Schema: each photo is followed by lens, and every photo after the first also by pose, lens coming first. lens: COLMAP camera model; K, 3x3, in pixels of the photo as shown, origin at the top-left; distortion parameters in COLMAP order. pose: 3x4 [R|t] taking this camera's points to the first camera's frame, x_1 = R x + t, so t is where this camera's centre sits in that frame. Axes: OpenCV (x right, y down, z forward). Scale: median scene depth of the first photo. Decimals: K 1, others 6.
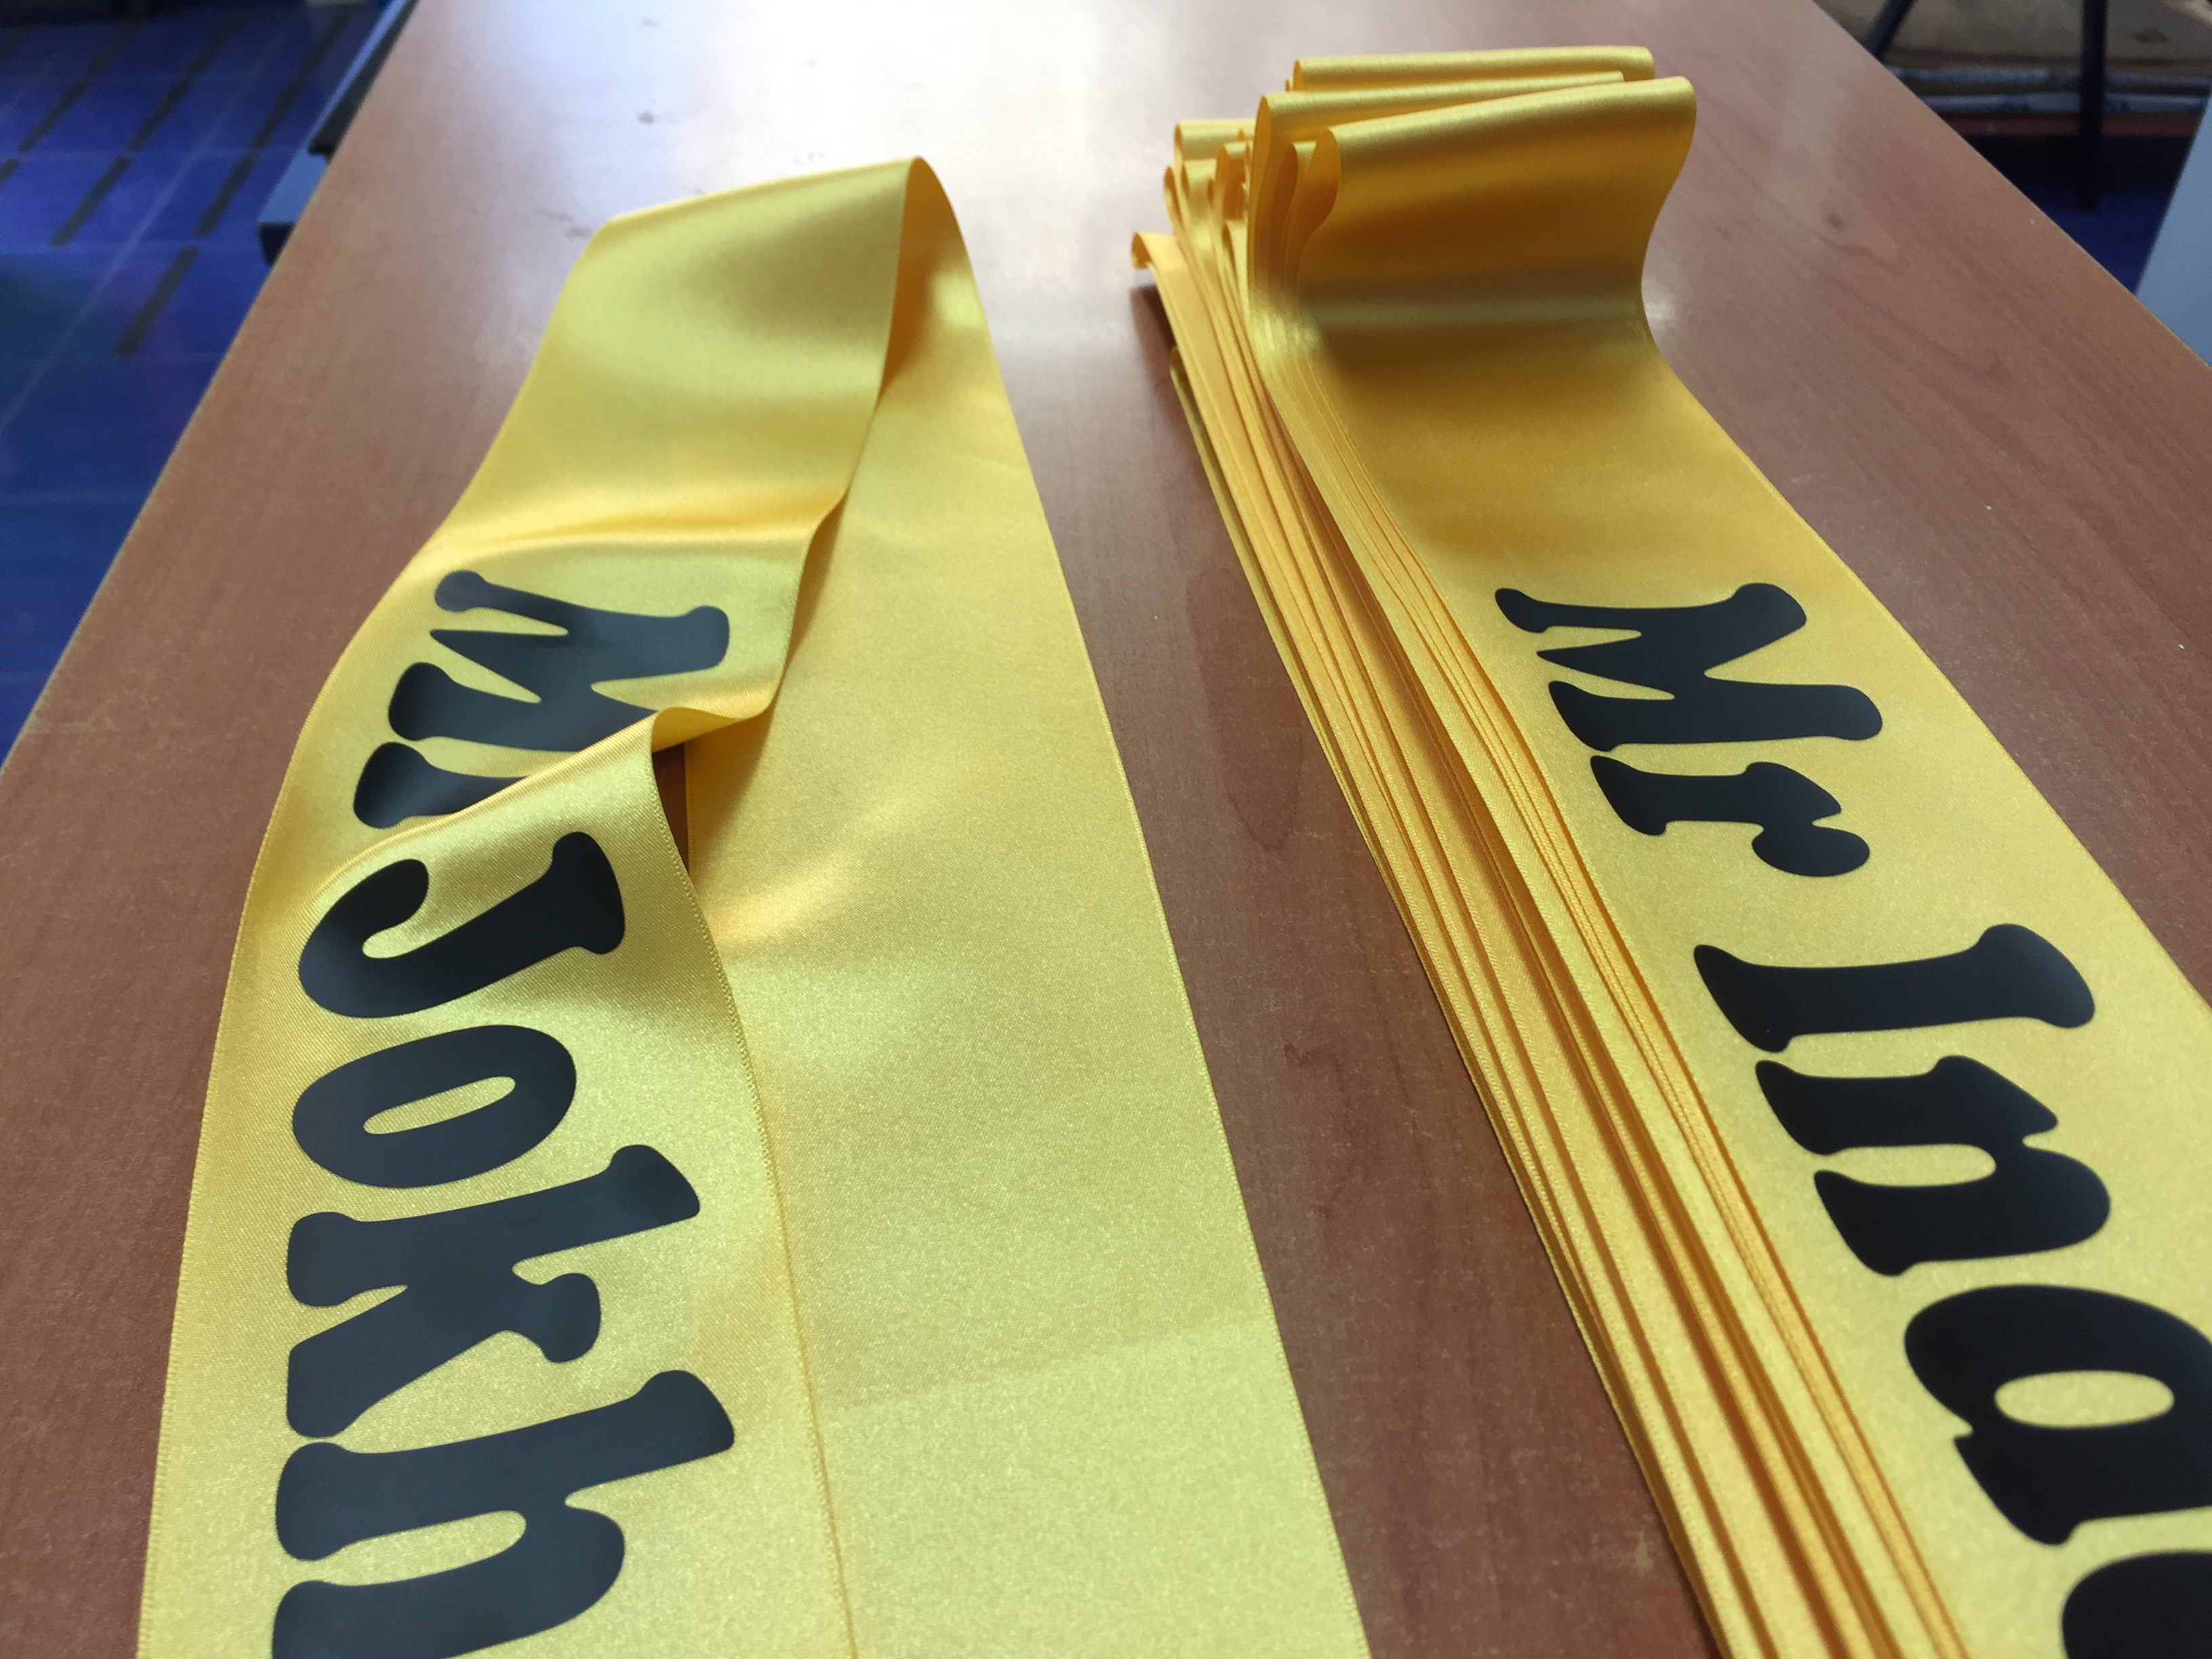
lens RADIAL K [[1907.4, 0, 1102.0], [0, 1907.4, 826.2], [0, 0, 1]] dist [0.079654, -0.131964]
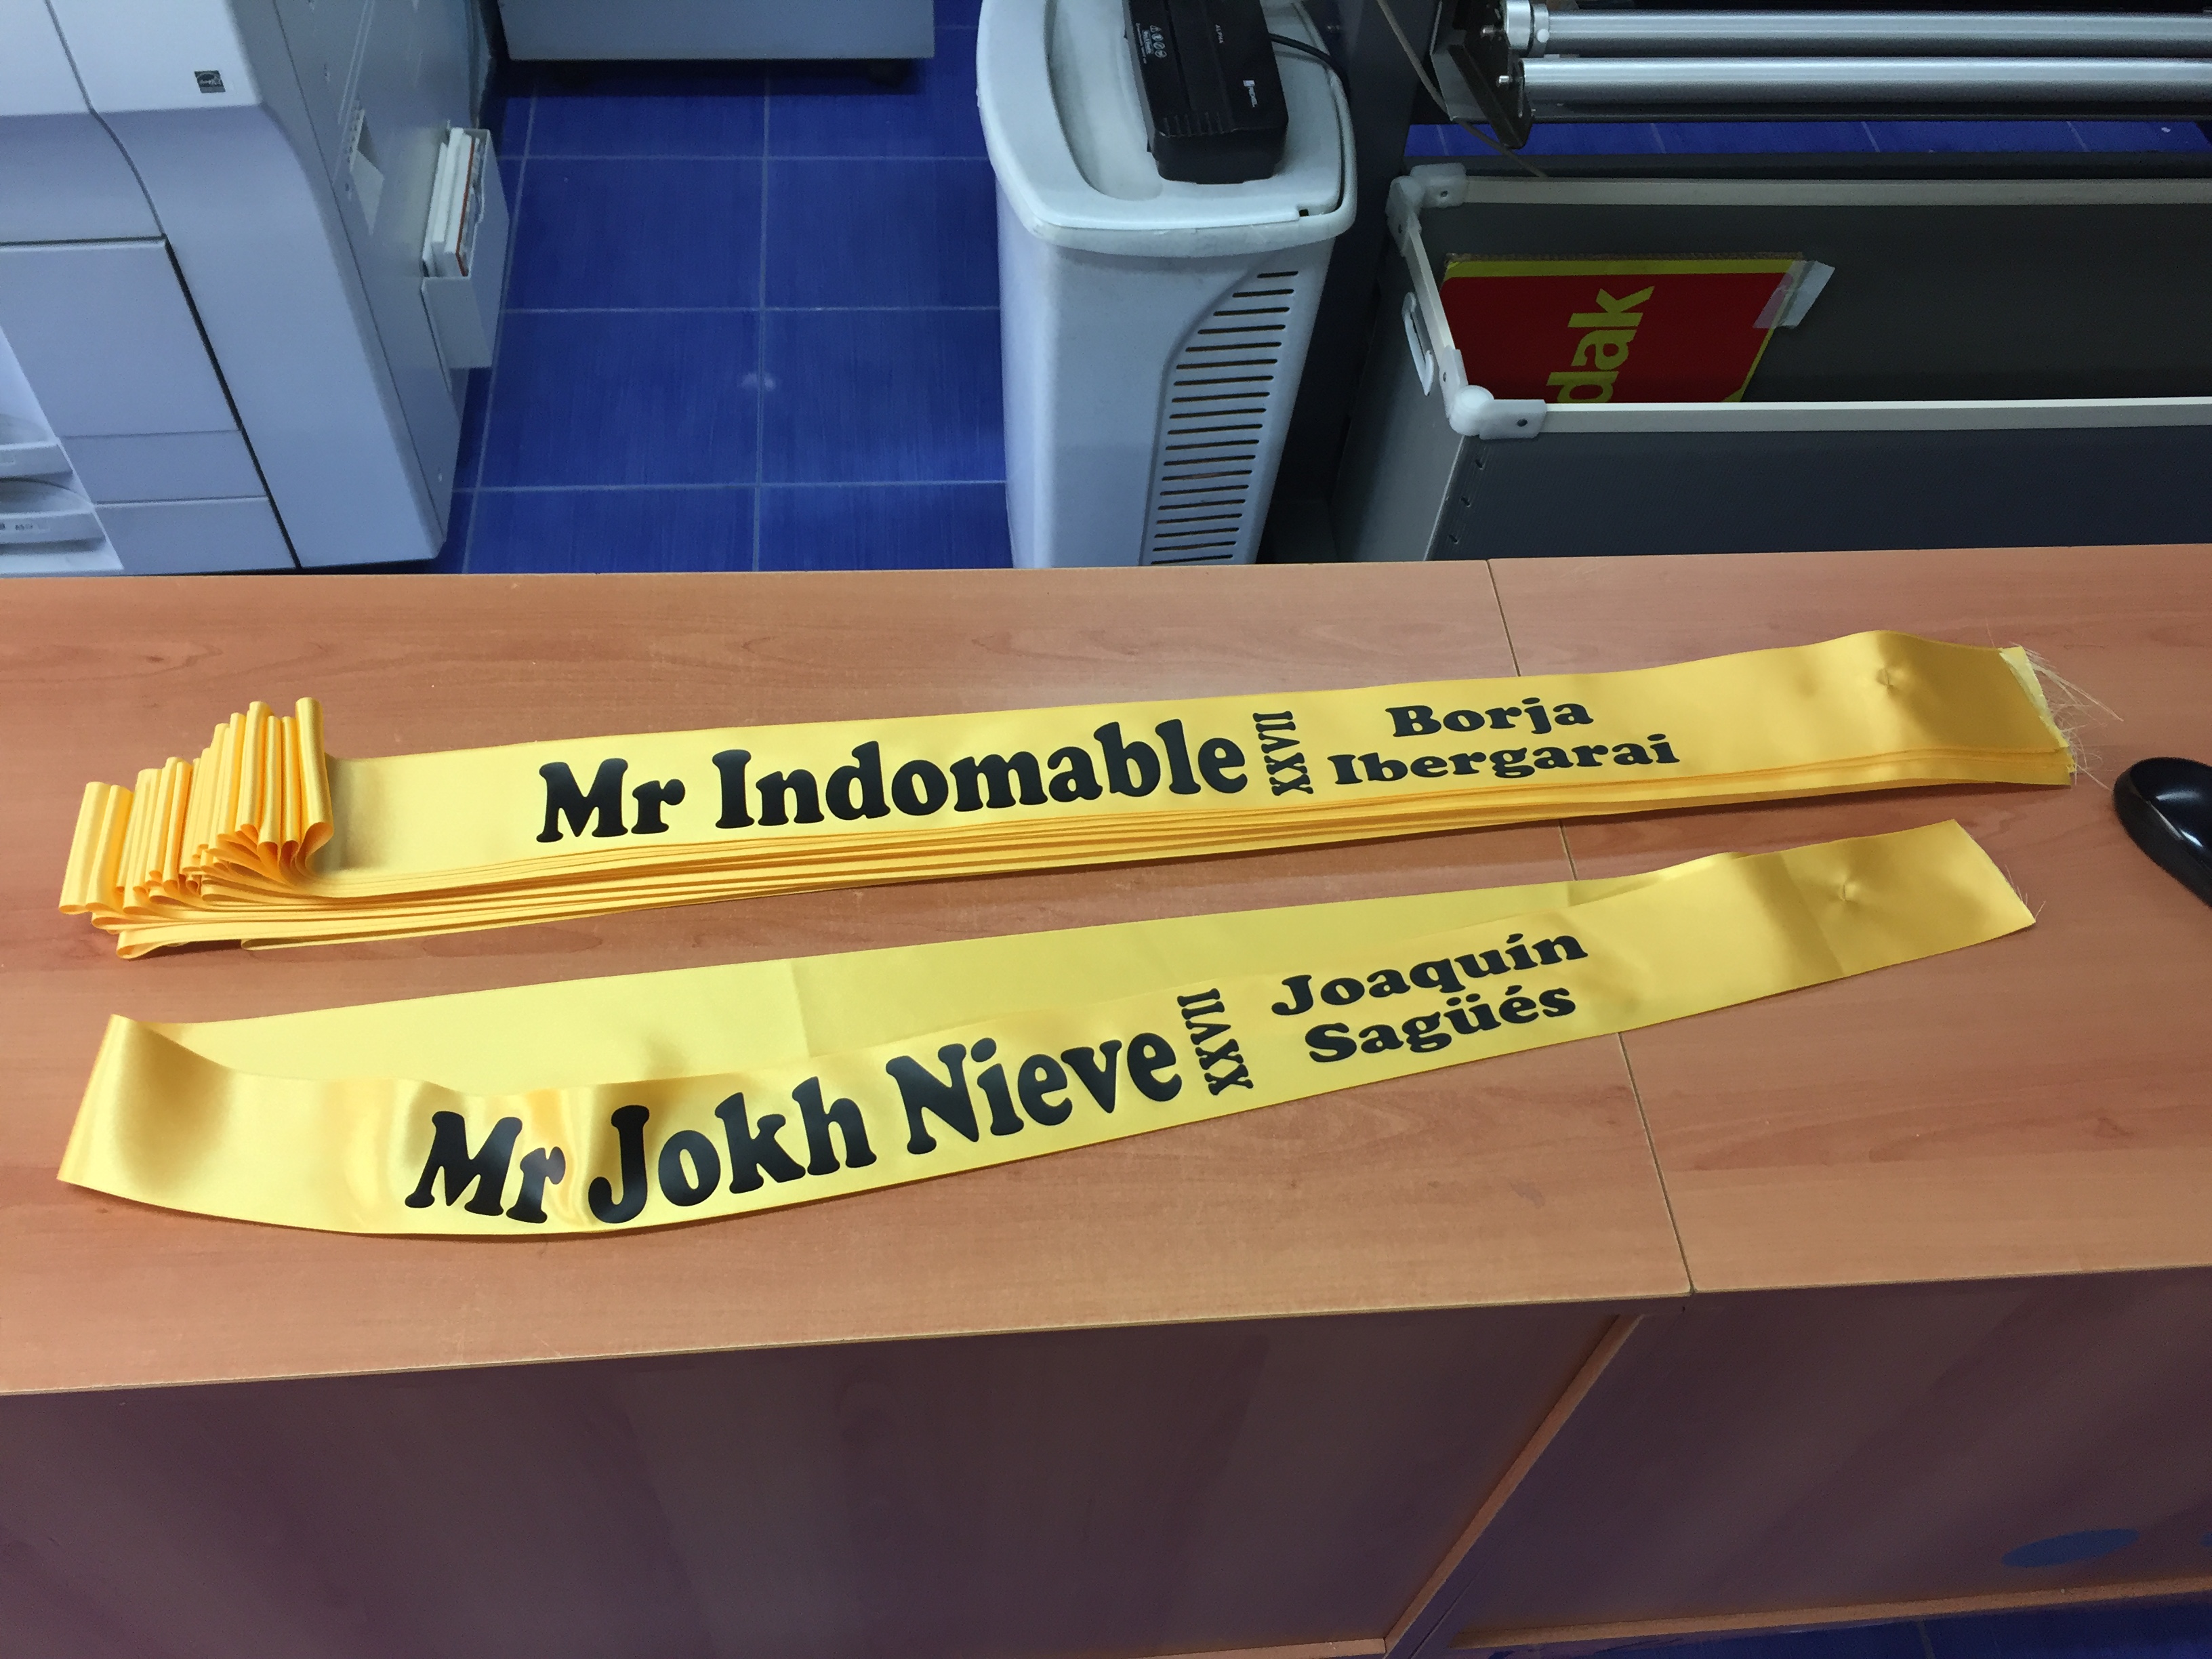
lens RADIAL K [[1907.4, 0, 1107.5], [0, 1907.4, 833.8], [0, 0, 1]] dist [0.079654, -0.131964]
pose [[0.004451, -0.822634, 0.568555, -1.373498], [0.598092, 0.457847, 0.657771, -1.459133], [-0.801415, 0.337120, 0.494048, -1.089553]]
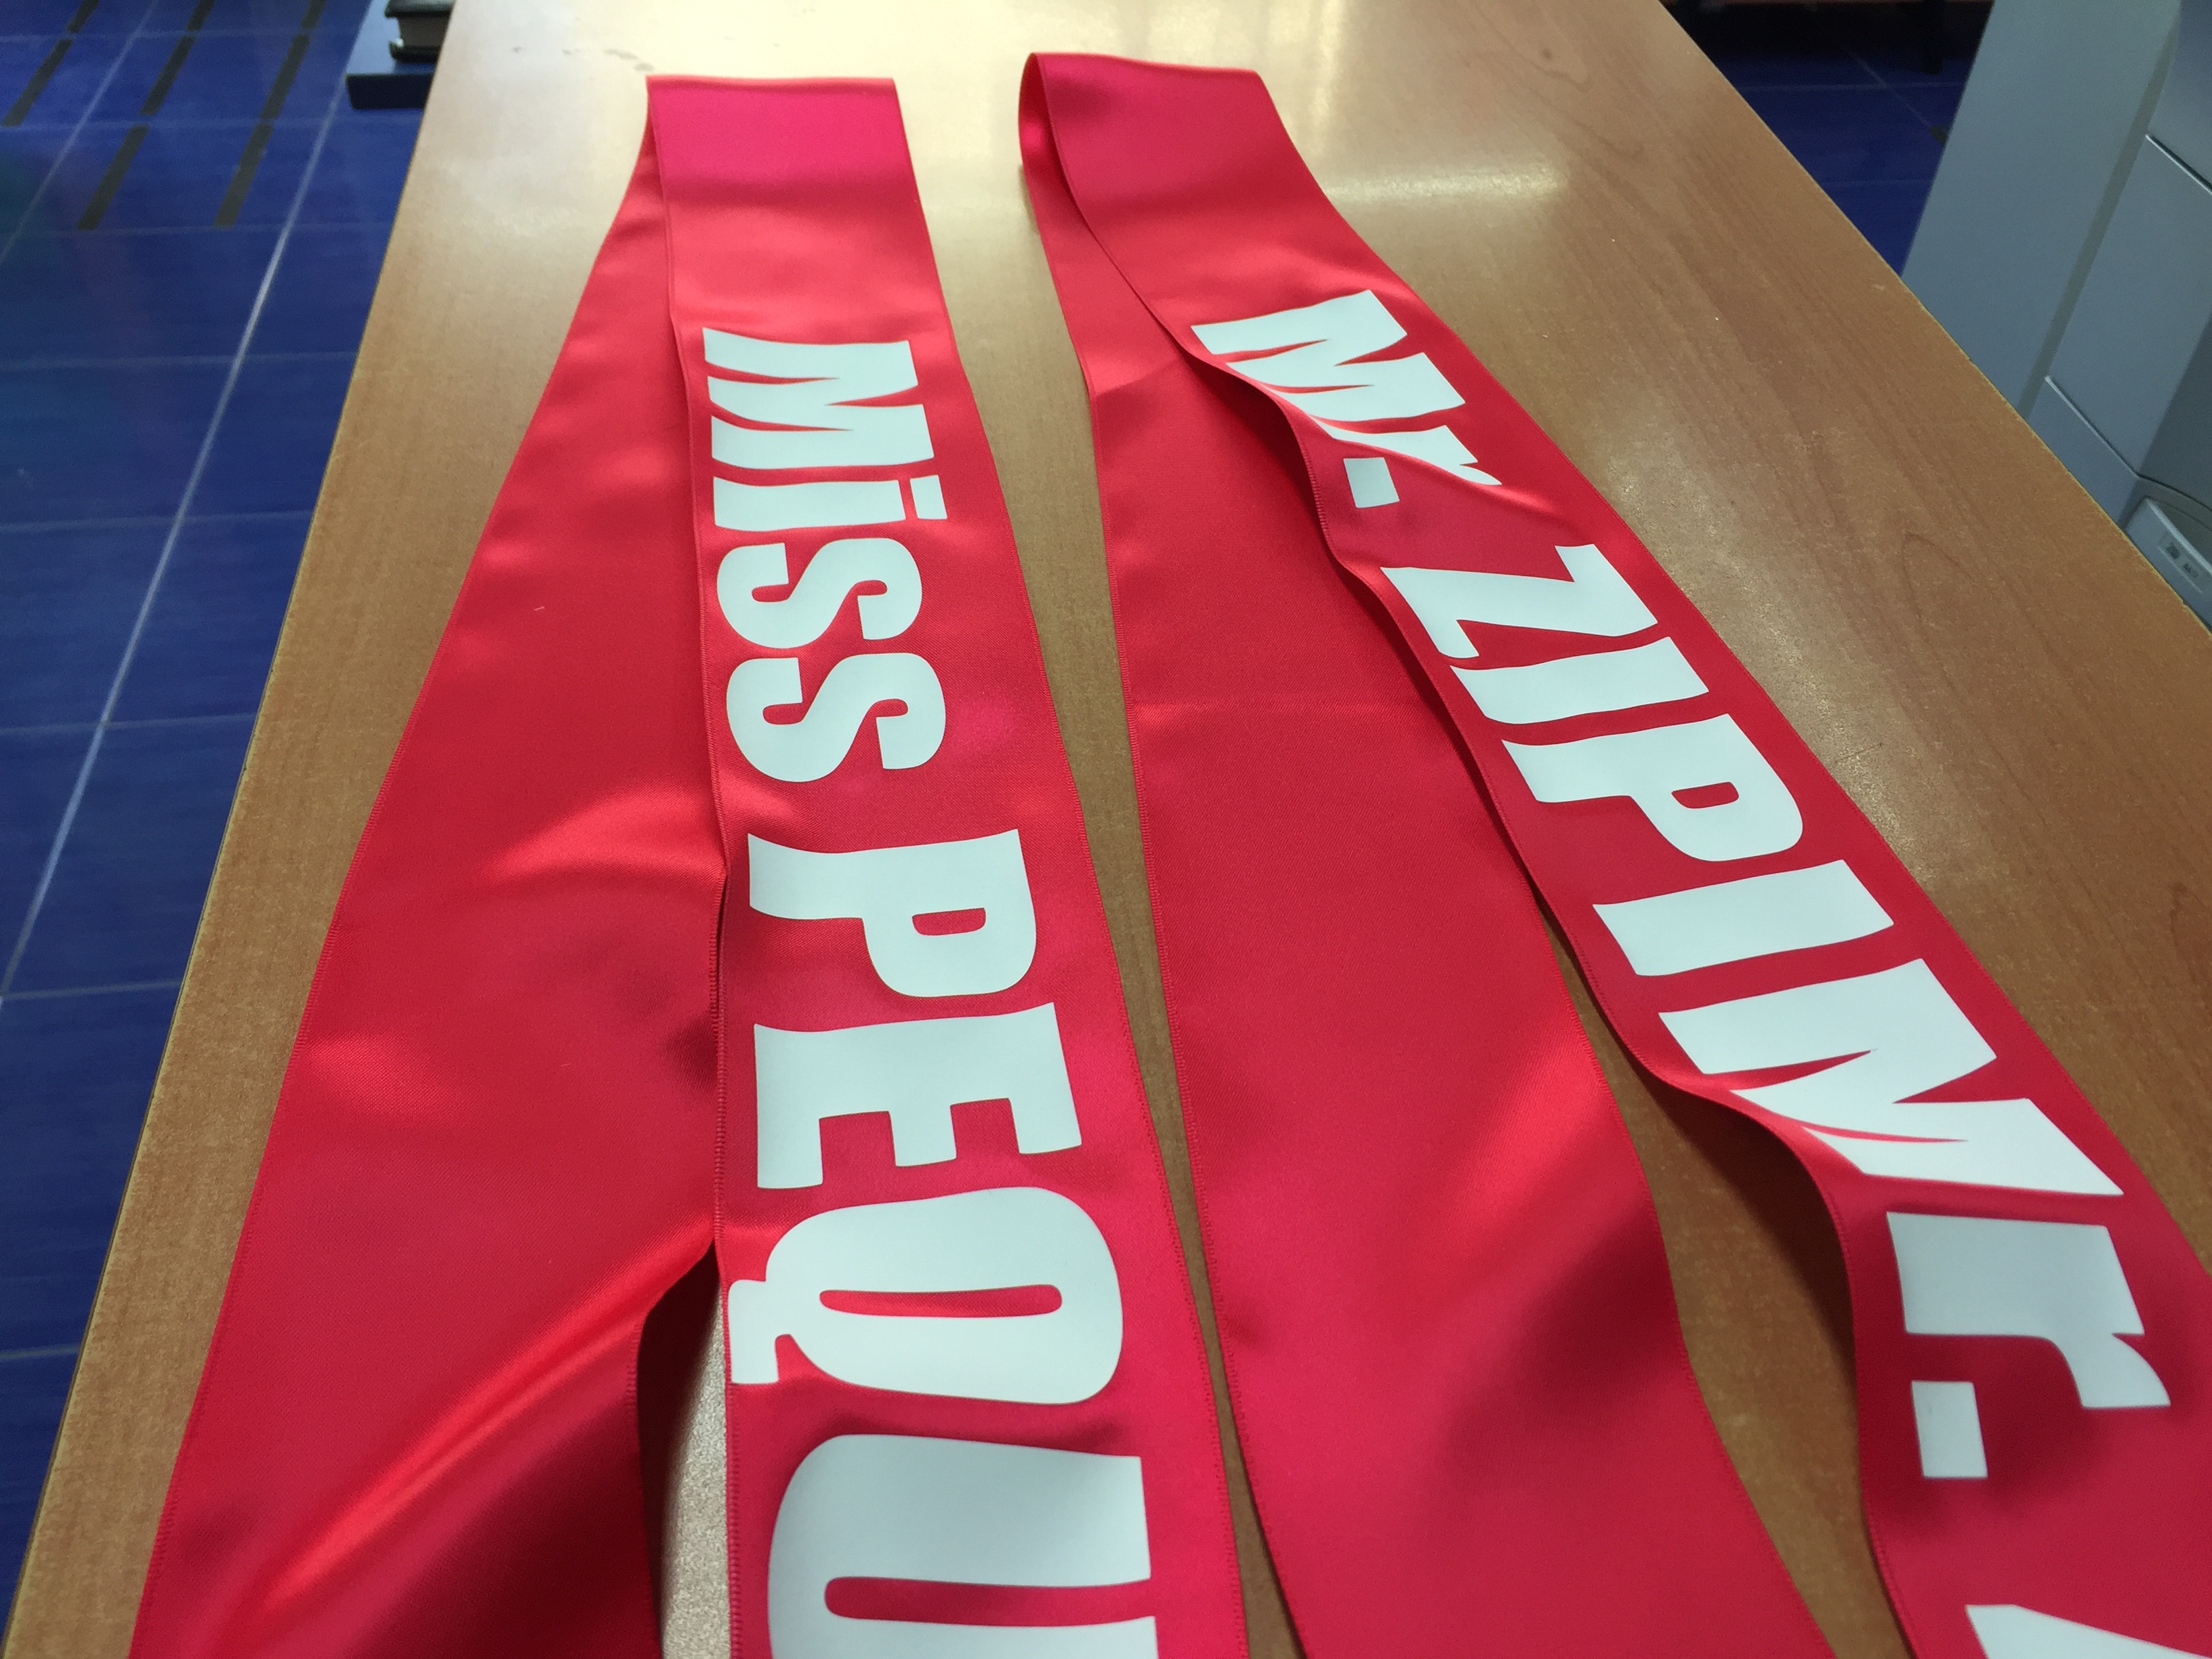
lens RADIAL K [[1907.4, 0, 1096.0], [0, 1907.4, 817.0], [0, 0, 1]] dist [0.079654, -0.131964]
pose [[0.999079, -0.023613, 0.035817, -0.012450], [0.021746, 0.998429, 0.051638, 0.239694], [-0.036980, -0.050812, 0.998023, -0.617340]]
